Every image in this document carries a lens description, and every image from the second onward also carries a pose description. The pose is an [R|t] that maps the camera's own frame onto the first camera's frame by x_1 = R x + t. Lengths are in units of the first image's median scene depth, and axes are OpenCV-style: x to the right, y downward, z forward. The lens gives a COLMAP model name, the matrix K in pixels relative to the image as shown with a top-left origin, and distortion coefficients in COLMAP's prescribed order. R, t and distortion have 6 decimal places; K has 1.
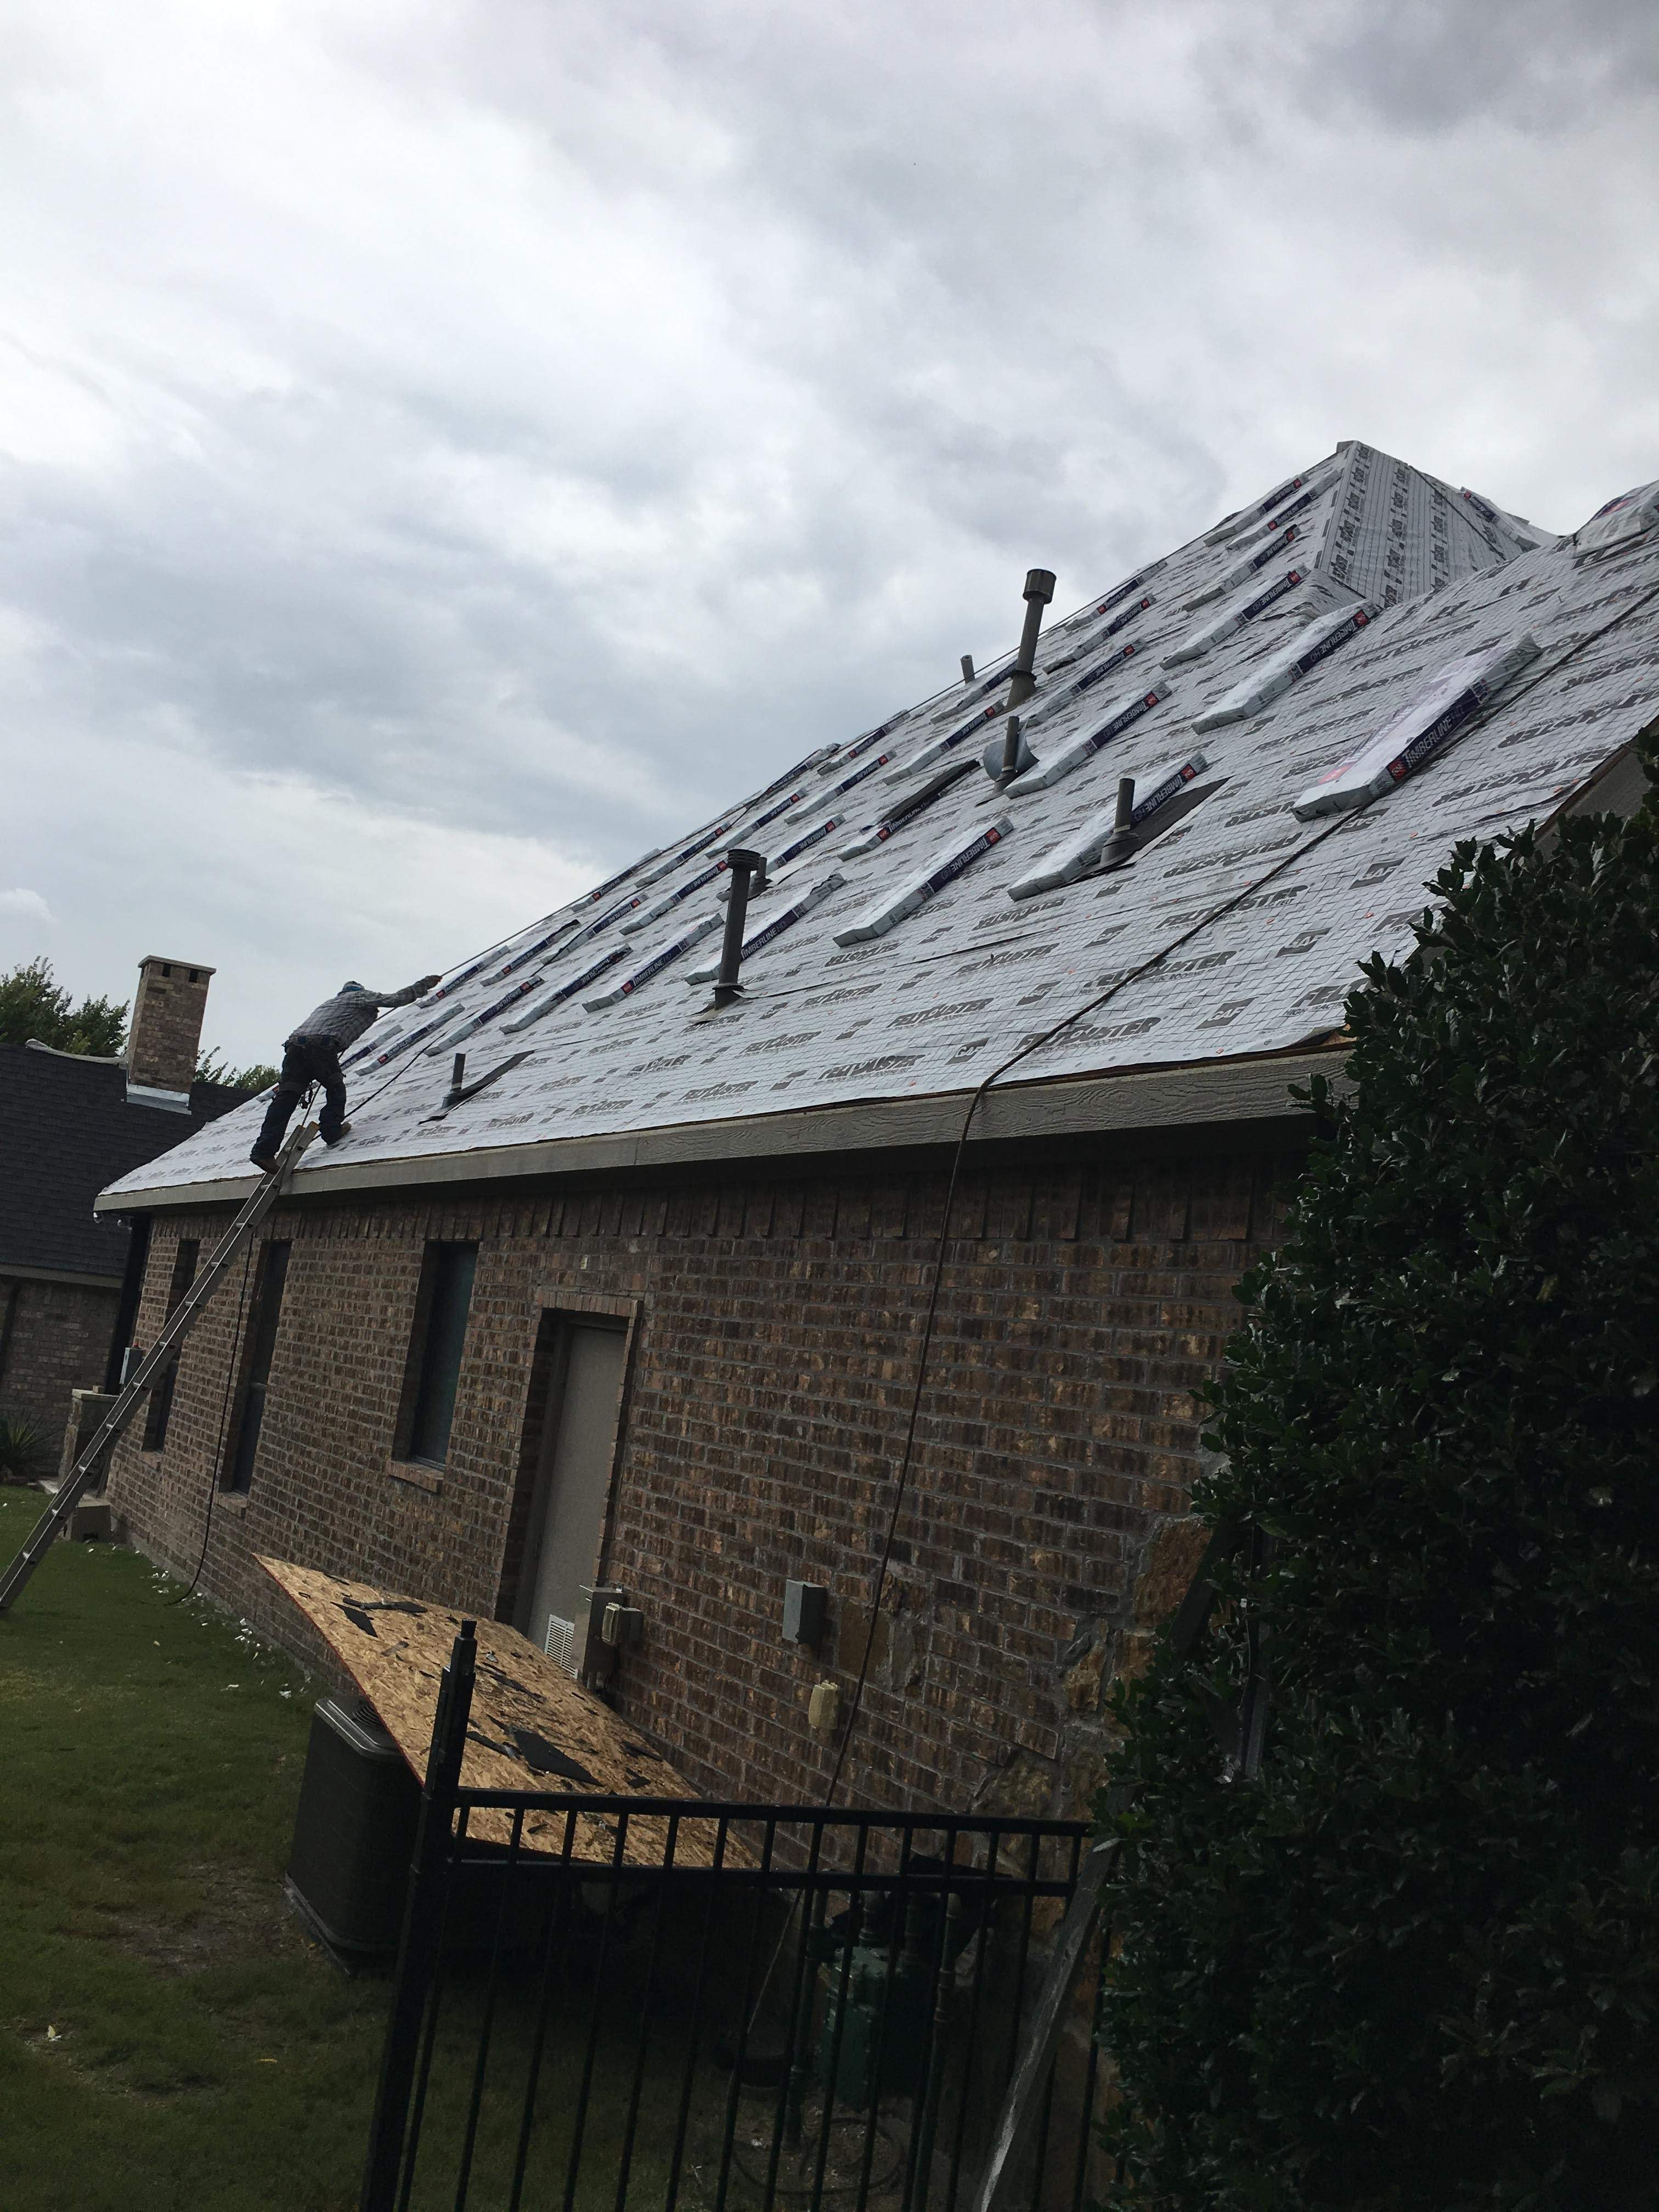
lens RADIAL K [[2013.2, 0, 829.5], [0, 2013.2, 1106.0], [0, 0, 1]] dist [0.042697, 0.008554]
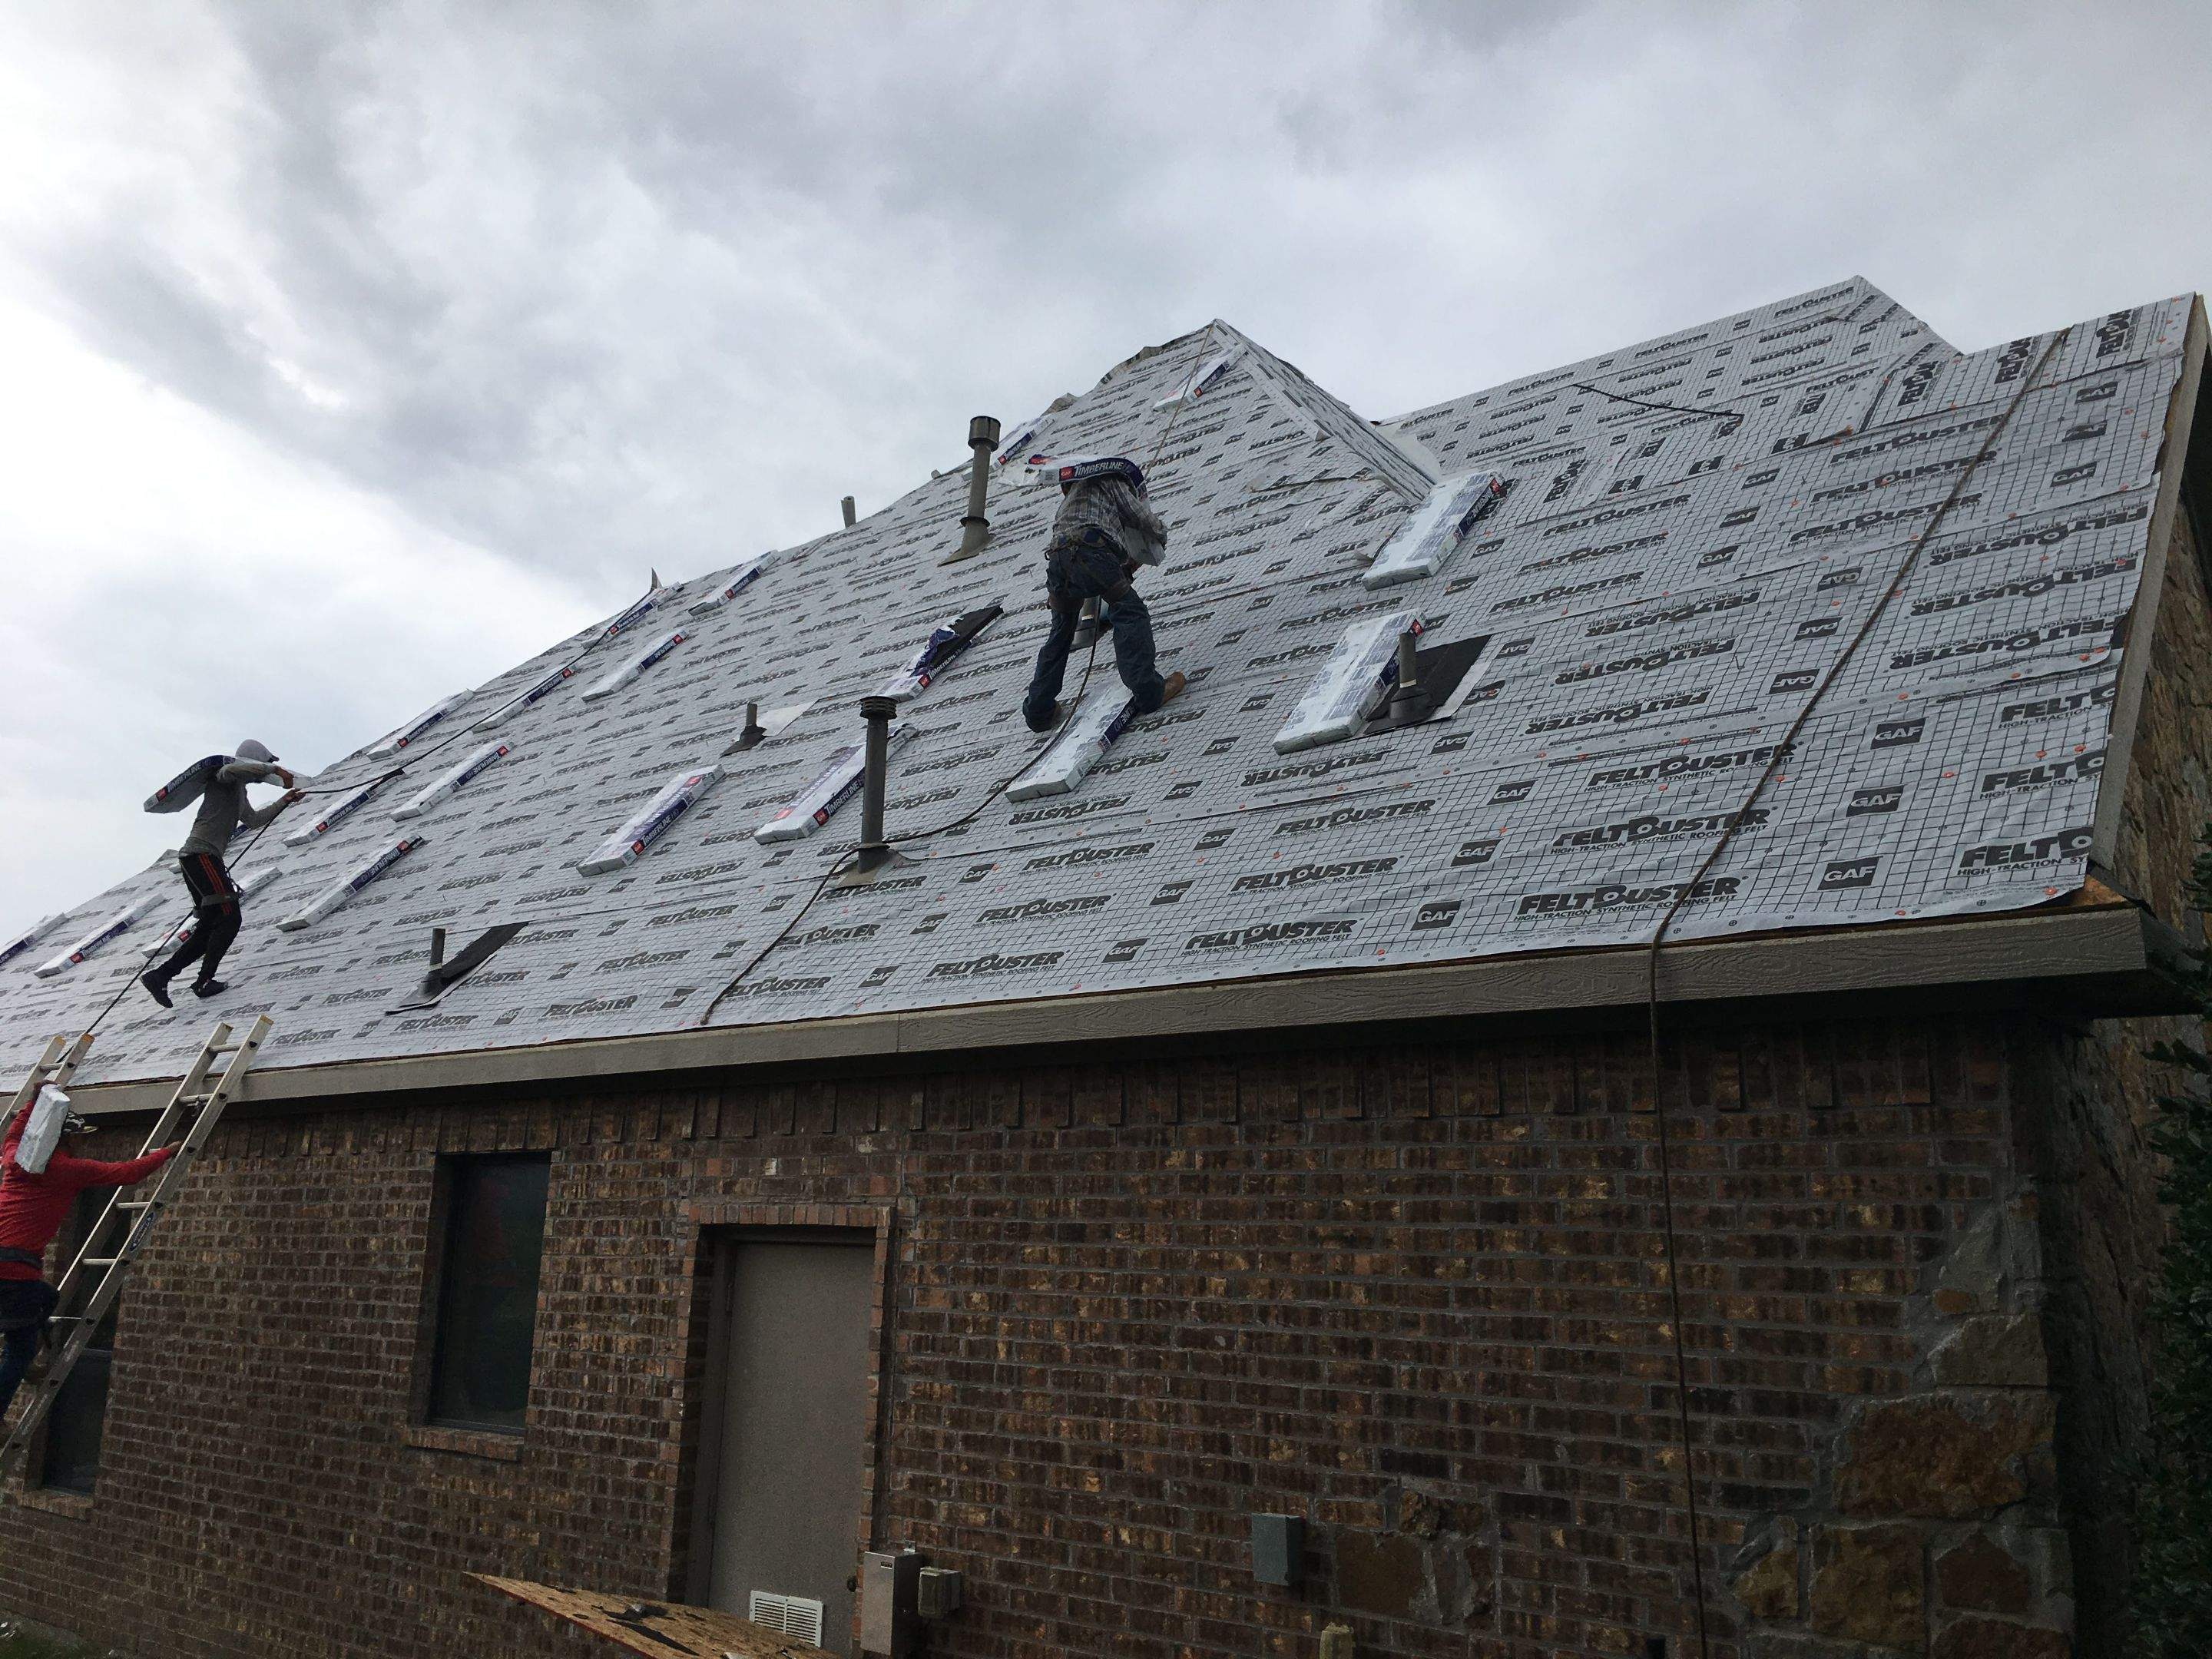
lens RADIAL K [[1931.0, 0, 1106.0], [0, 1931.0, 829.5], [0, 0, 1]] dist [0.088059, -0.131300]
pose [[0.914525, -0.014484, 0.404269, -0.428638], [0.037563, 0.998082, -0.049216, -0.027815], [-0.402781, 0.060195, 0.913315, 0.222293]]
